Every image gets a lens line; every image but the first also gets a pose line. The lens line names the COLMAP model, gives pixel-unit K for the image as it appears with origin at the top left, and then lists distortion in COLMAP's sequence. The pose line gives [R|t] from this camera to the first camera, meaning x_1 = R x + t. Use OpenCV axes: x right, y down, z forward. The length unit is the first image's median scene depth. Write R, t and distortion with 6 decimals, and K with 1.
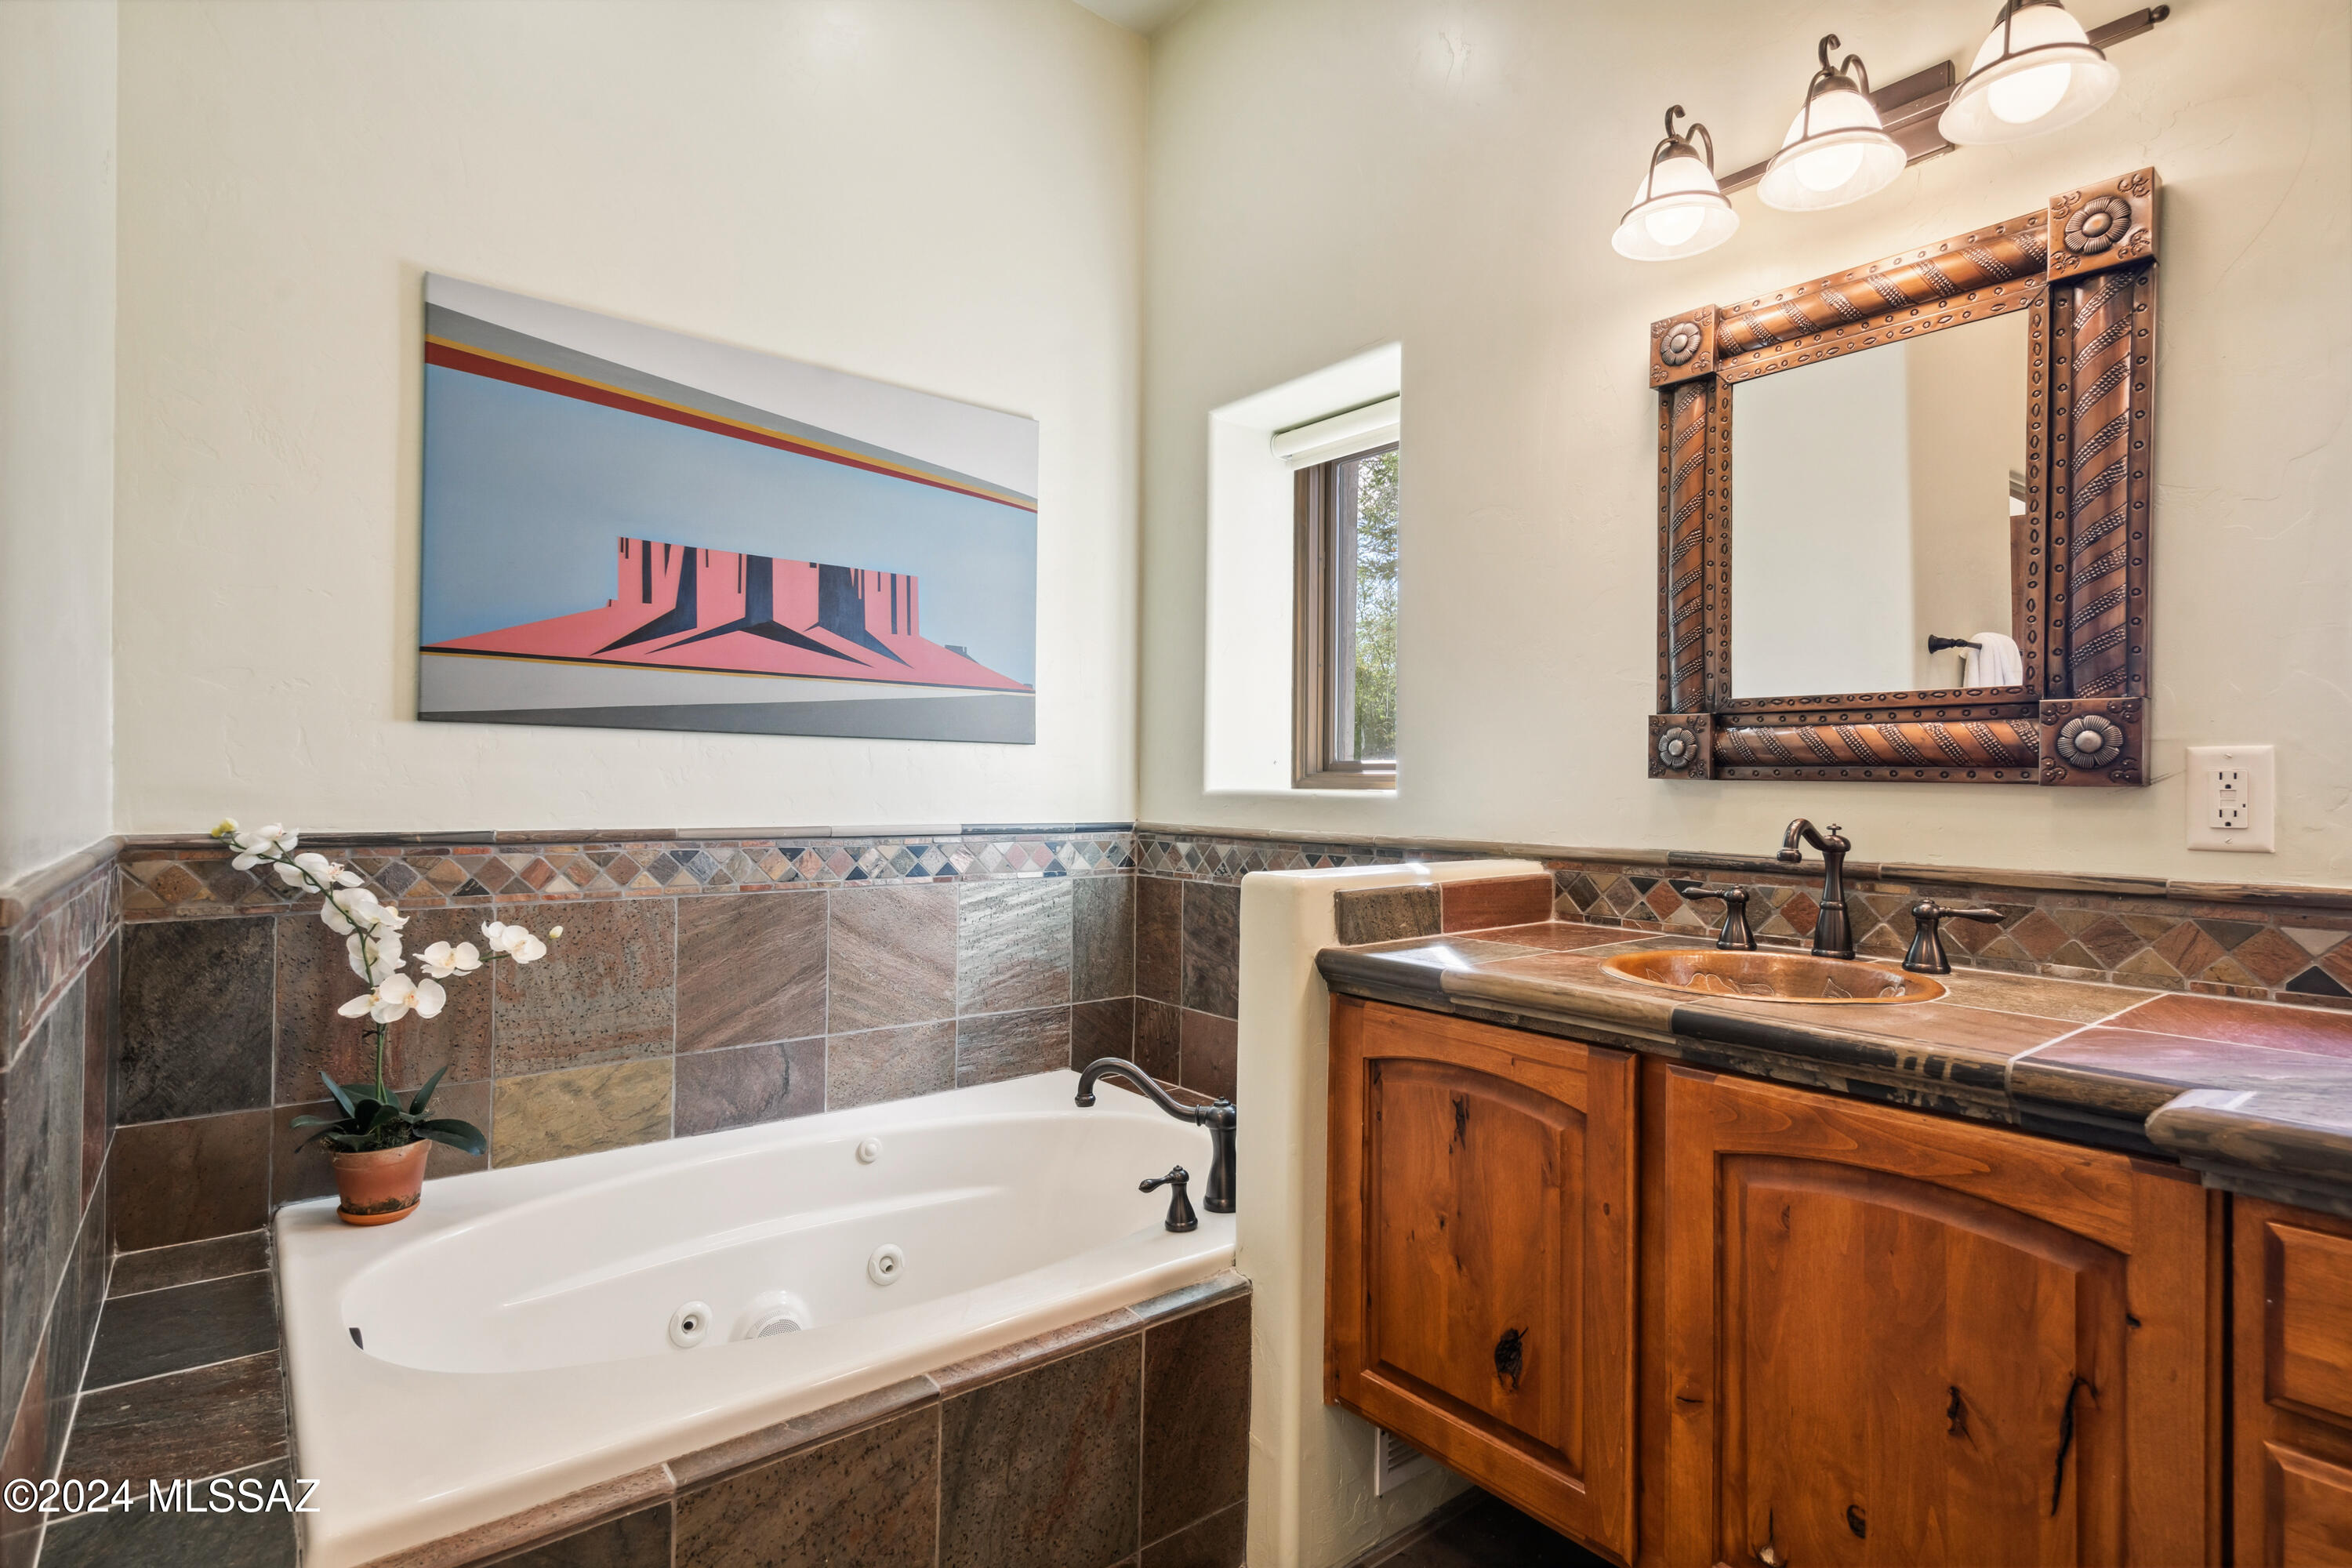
lens RADIAL K [[1163.6, 0, 1190.9], [0, 1163.6, 780.1], [0, 0, 1]] dist [0.004367, 0.000363]
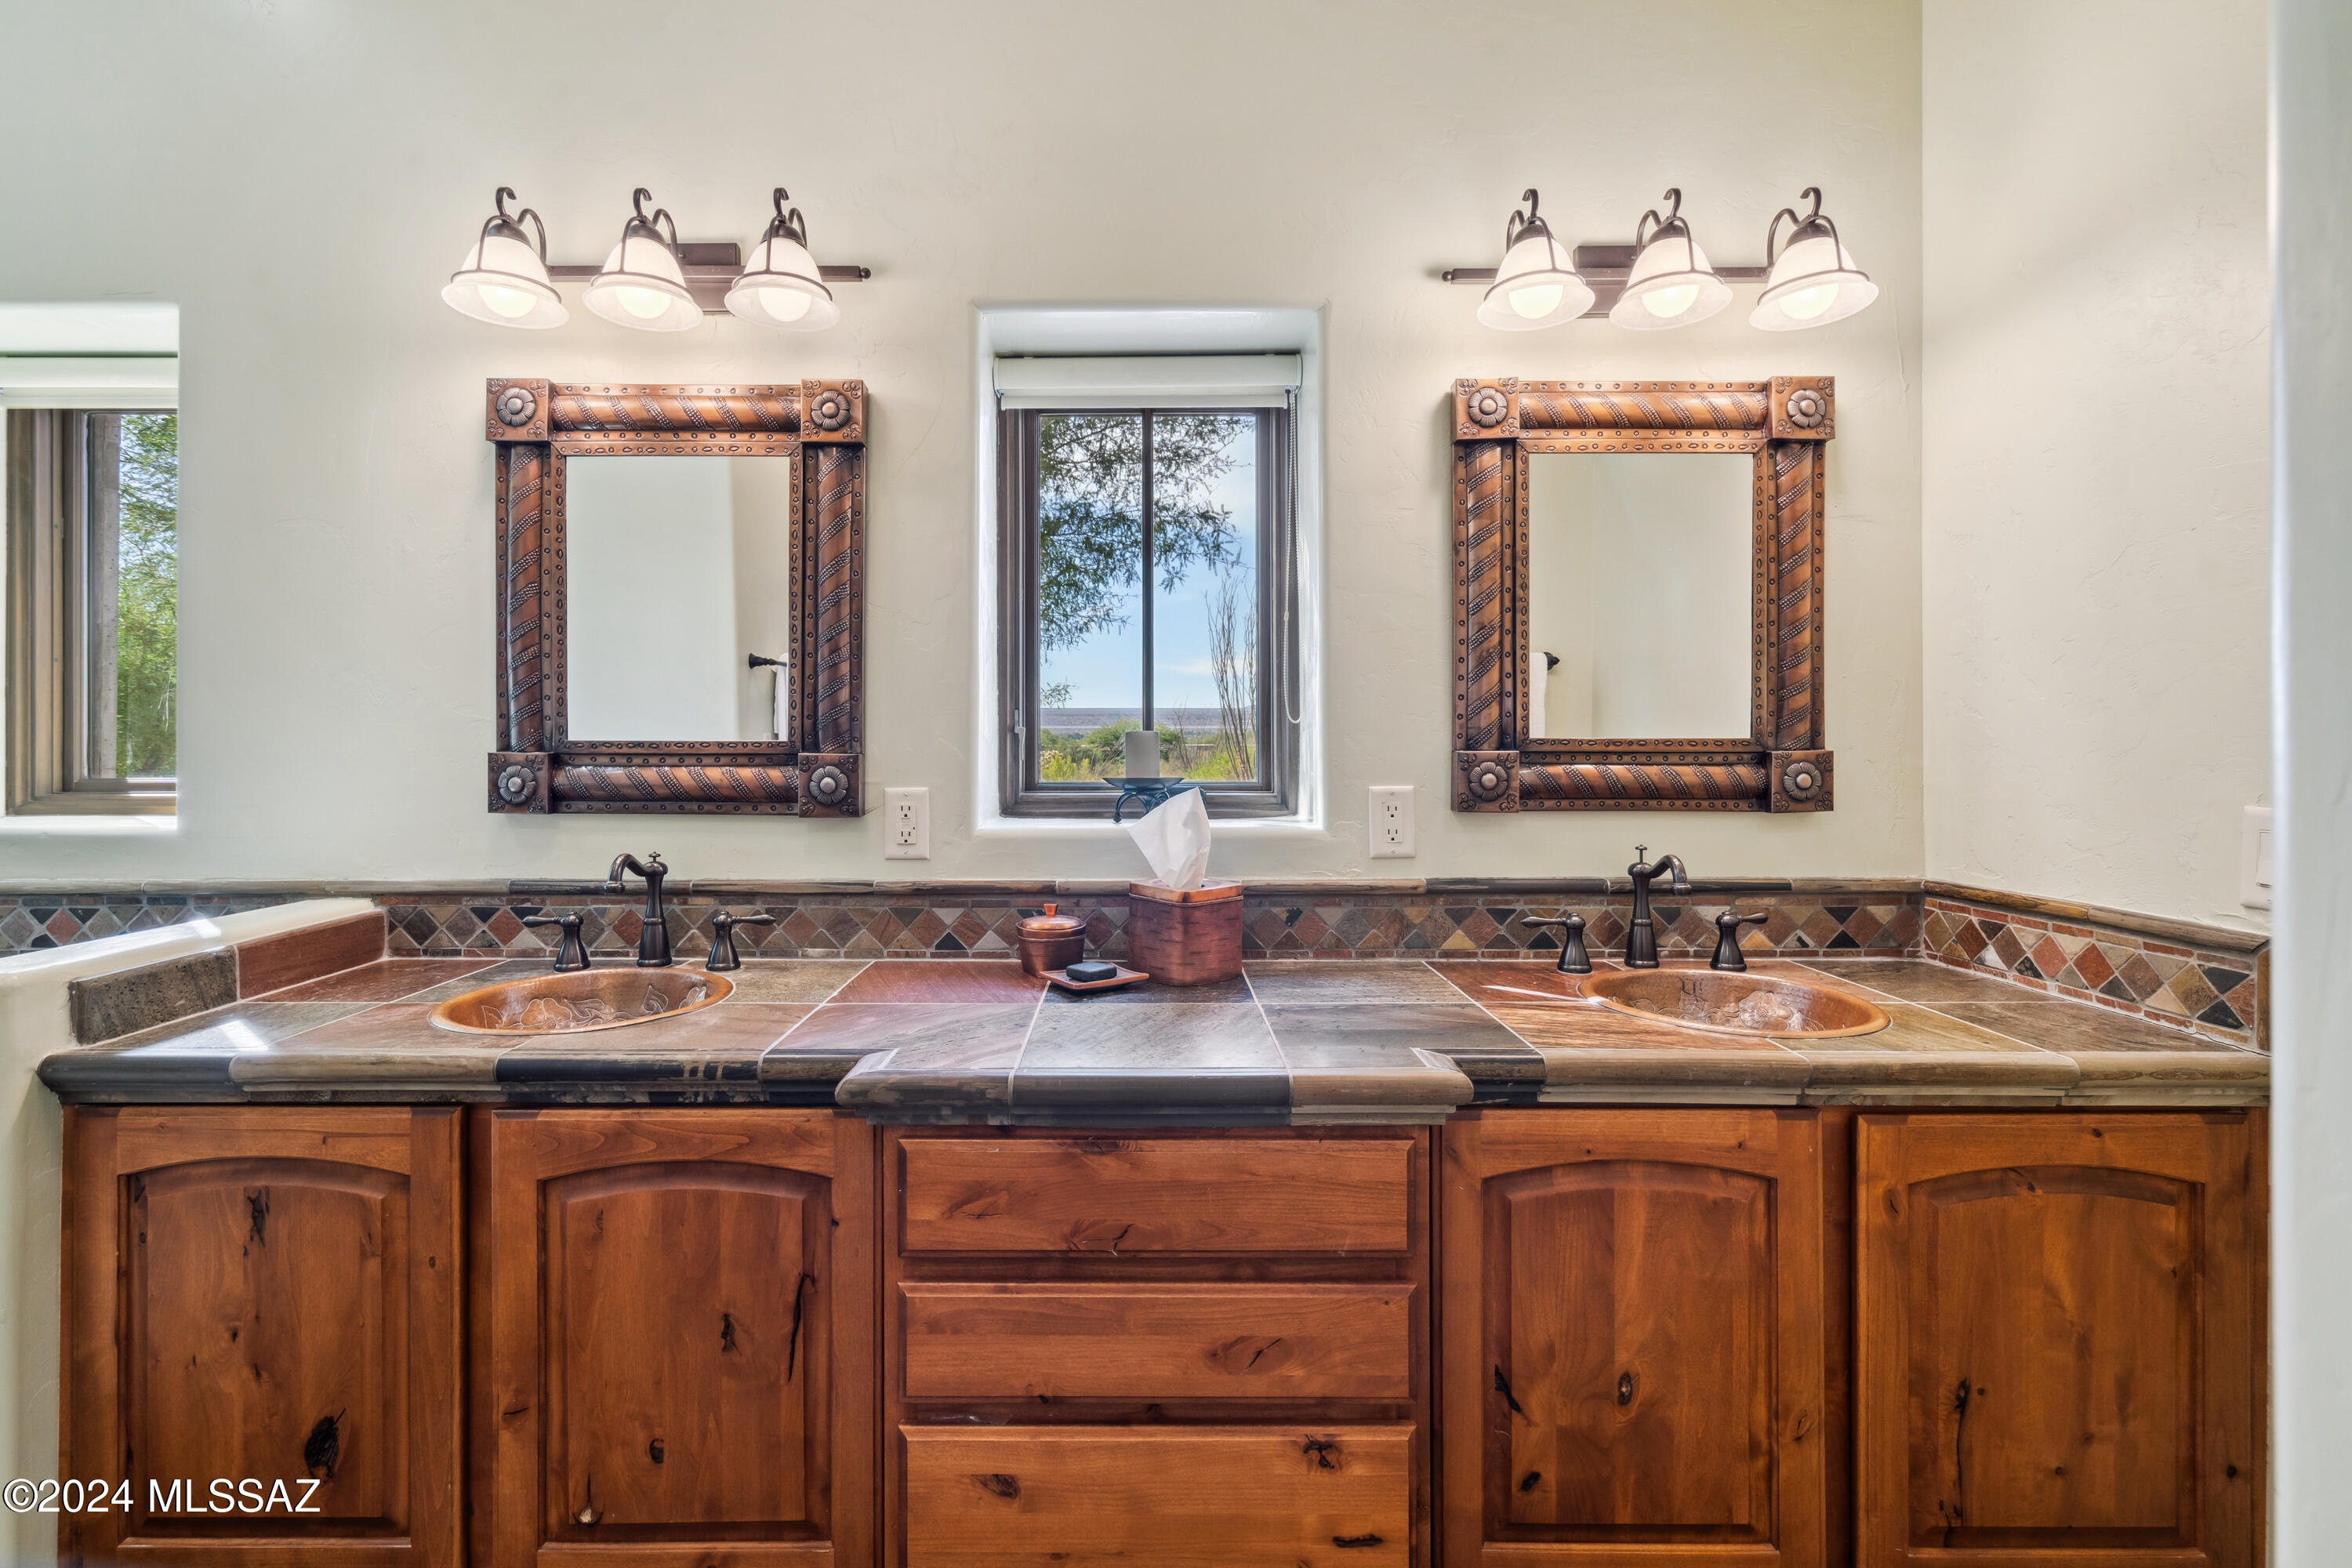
lens RADIAL K [[1082.3, 0, 1129.8], [0, 1082.3, 737.8], [0, 0, 1]] dist [-0.001916, 0.001389]
pose [[0.636080, -0.008478, 0.771576, 0.012607], [0.004375, 0.999963, 0.007380, -0.089079], [-0.771611, -0.001319, 0.636094, -0.076918]]
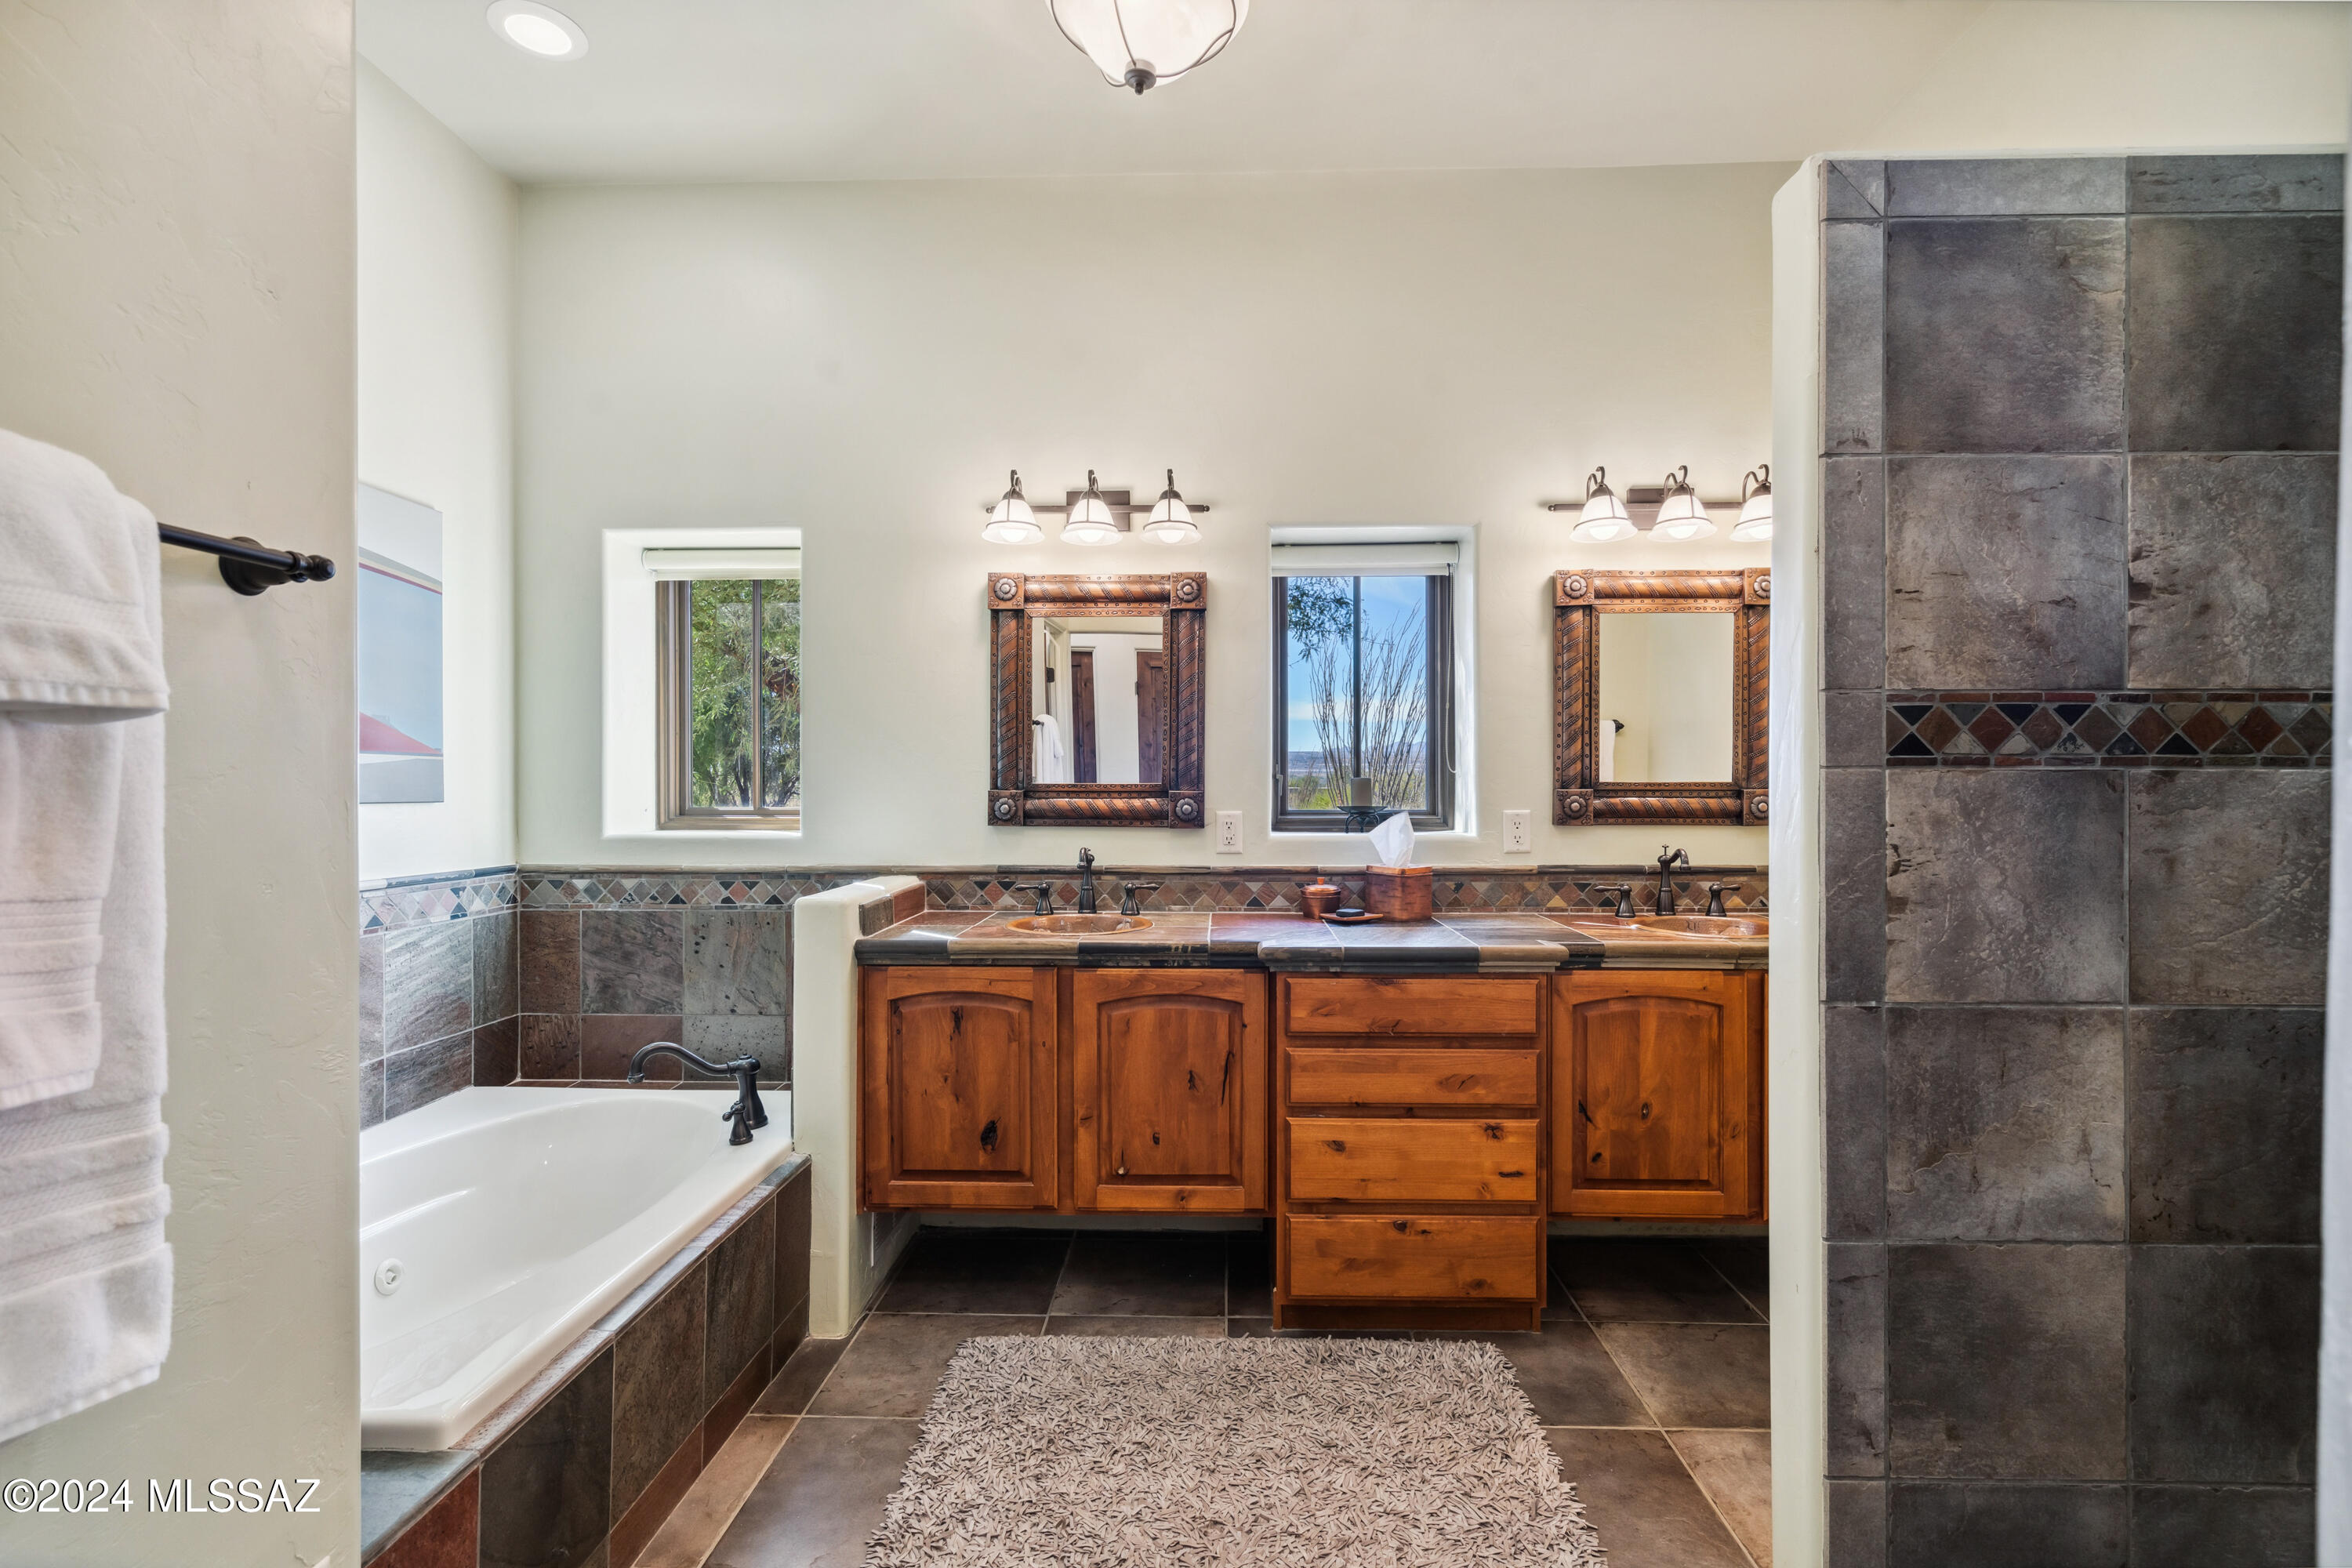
lens RADIAL K [[1082.3, 0, 1180.8], [0, 1082.3, 792.3], [0, 0, 1]] dist [-0.001916, 0.001389]
pose [[0.653432, -0.016907, 0.756796, -0.817467], [0.004931, 0.999824, 0.018078, -0.098746], [-0.756969, -0.008081, 0.653401, -0.383362]]
